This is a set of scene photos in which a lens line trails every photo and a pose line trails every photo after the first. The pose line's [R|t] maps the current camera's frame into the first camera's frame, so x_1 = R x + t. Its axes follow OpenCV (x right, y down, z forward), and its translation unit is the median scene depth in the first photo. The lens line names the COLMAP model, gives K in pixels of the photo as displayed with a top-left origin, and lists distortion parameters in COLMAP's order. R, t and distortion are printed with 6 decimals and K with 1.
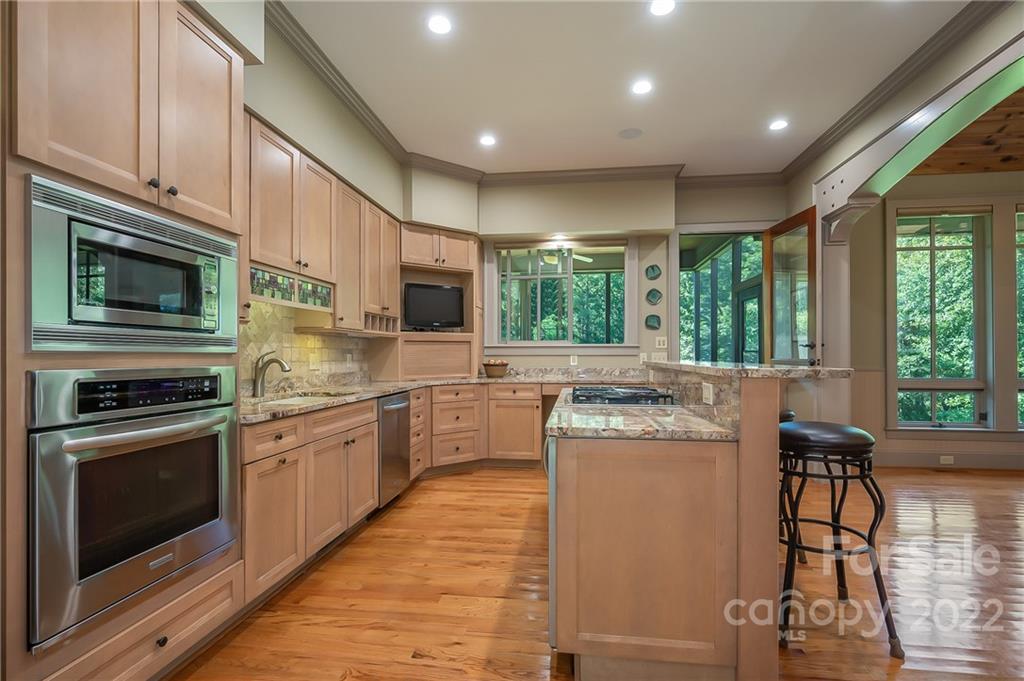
lens RADIAL K [[484.0, 0, 514.9], [0, 484.0, 355.3], [0, 0, 1]] dist [-0.005001, -0.000849]
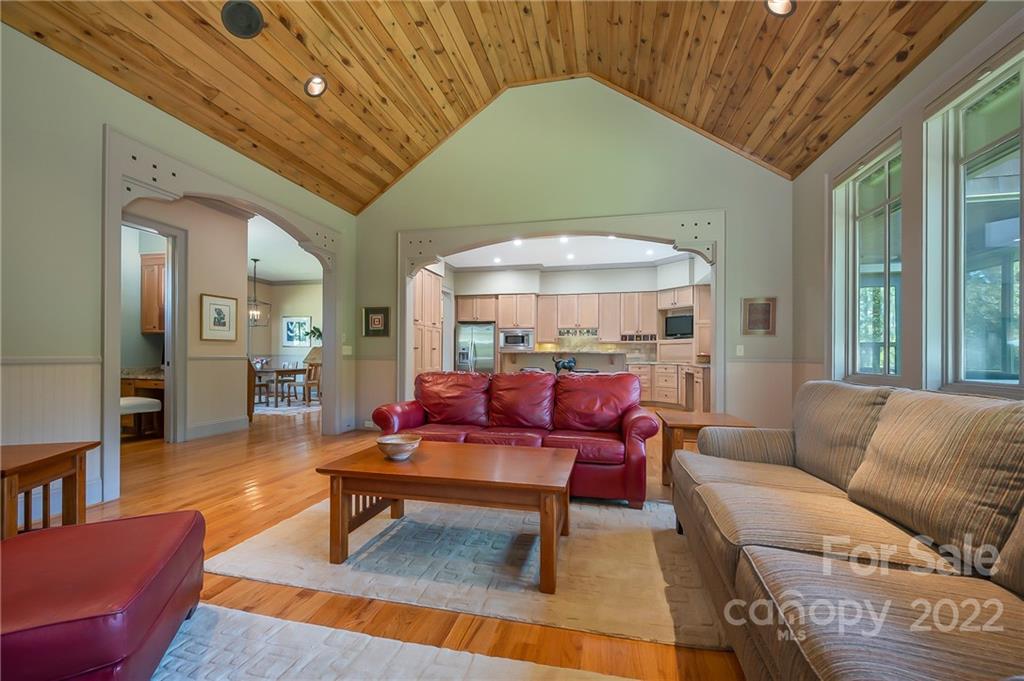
lens RADIAL K [[404.3, 0, 514.4], [0, 404.3, 348.5], [0, 0, 1]] dist [-0.001978, -0.000487]
pose [[-0.095023, -0.015553, -0.995354, 1.731884], [-0.005219, 0.999872, -0.015125, 0.021181], [0.995461, 0.003757, -0.095092, 0.535696]]
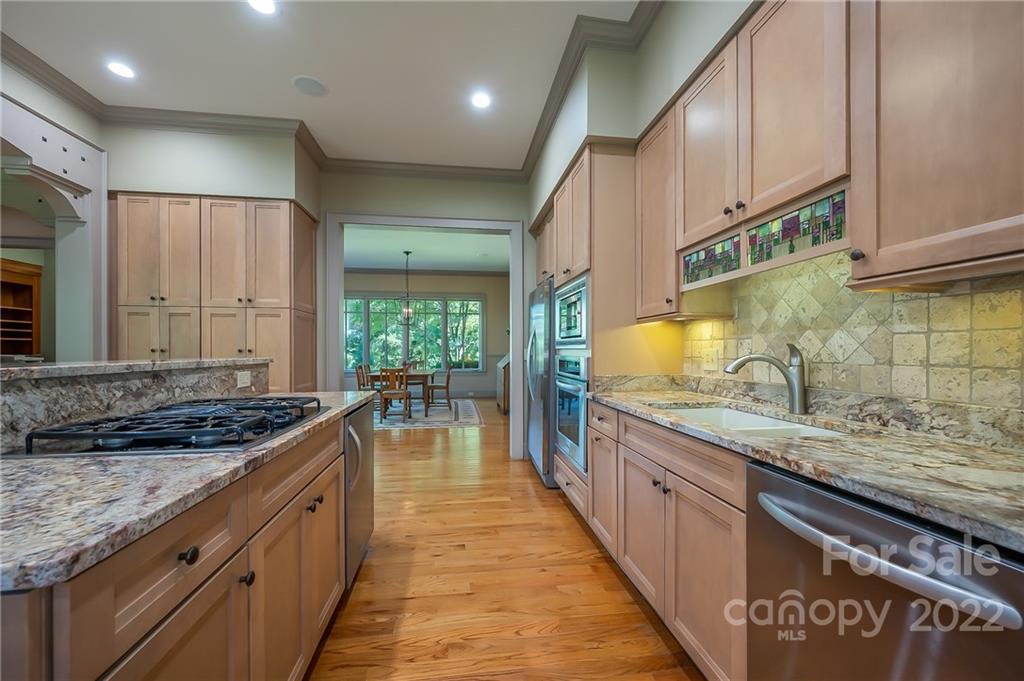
lens RADIAL K [[404.3, 0, 511.4], [0, 404.3, 352.9], [0, 0, 1]] dist [-0.001978, -0.000487]
pose [[-0.964776, 0.001753, -0.263067, -0.007214], [-0.000480, 0.999964, 0.008421, -0.000361], [0.263072, 0.008251, -0.964741, 0.948796]]
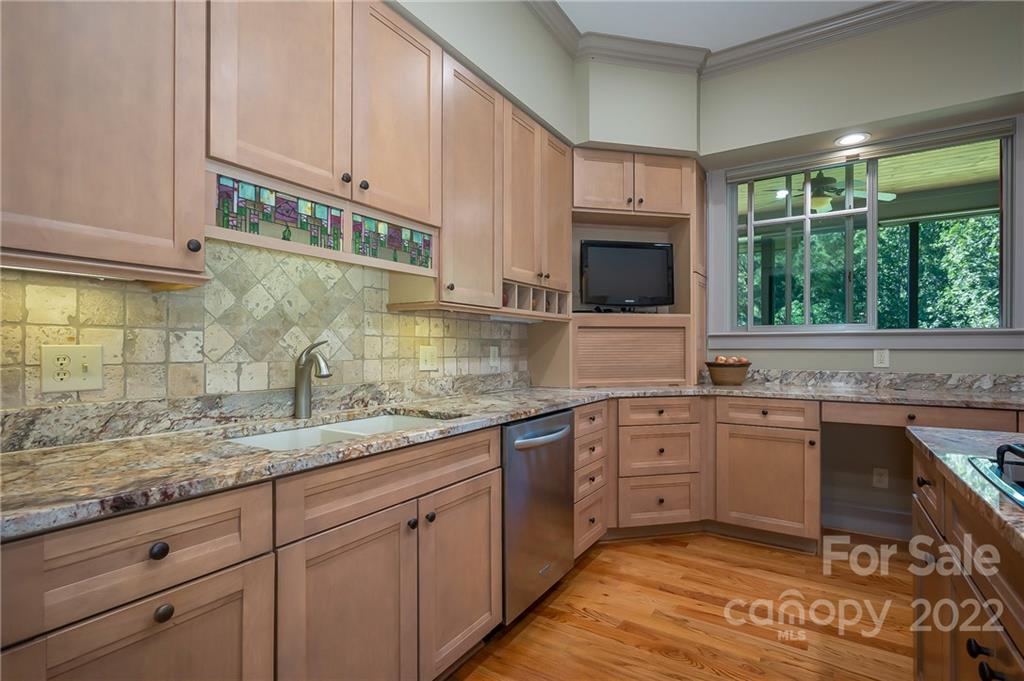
lens RADIAL K [[484.0, 0, 514.5], [0, 484.0, 350.1], [0, 0, 1]] dist [-0.005001, -0.000849]
pose [[0.904238, 0.002036, -0.427024, -0.026113], [-0.001503, 0.999998, 0.001587, 0.000979], [0.427026, -0.000793, 0.904239, 0.380857]]
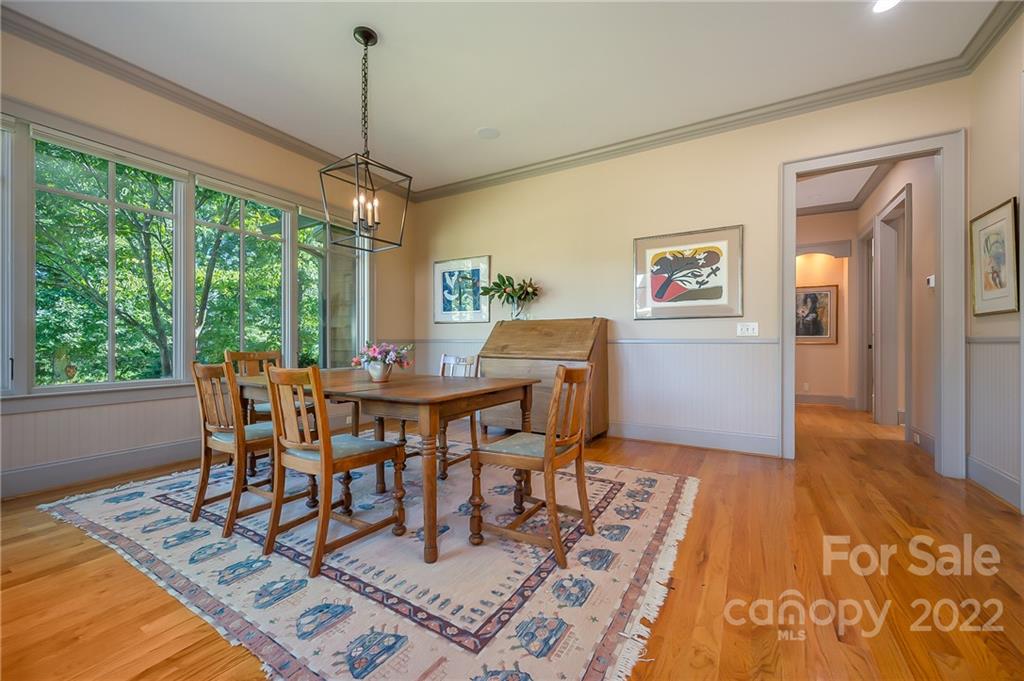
lens RADIAL K [[404.3, 0, 510.0], [0, 404.3, 341.3], [0, 0, 1]] dist [-0.001978, -0.000487]
pose [[-0.396651, -0.003866, -0.917961, 0.438612], [-0.003799, 0.999989, -0.002570, 0.038231], [0.917962, 0.002468, -0.396662, -0.415423]]
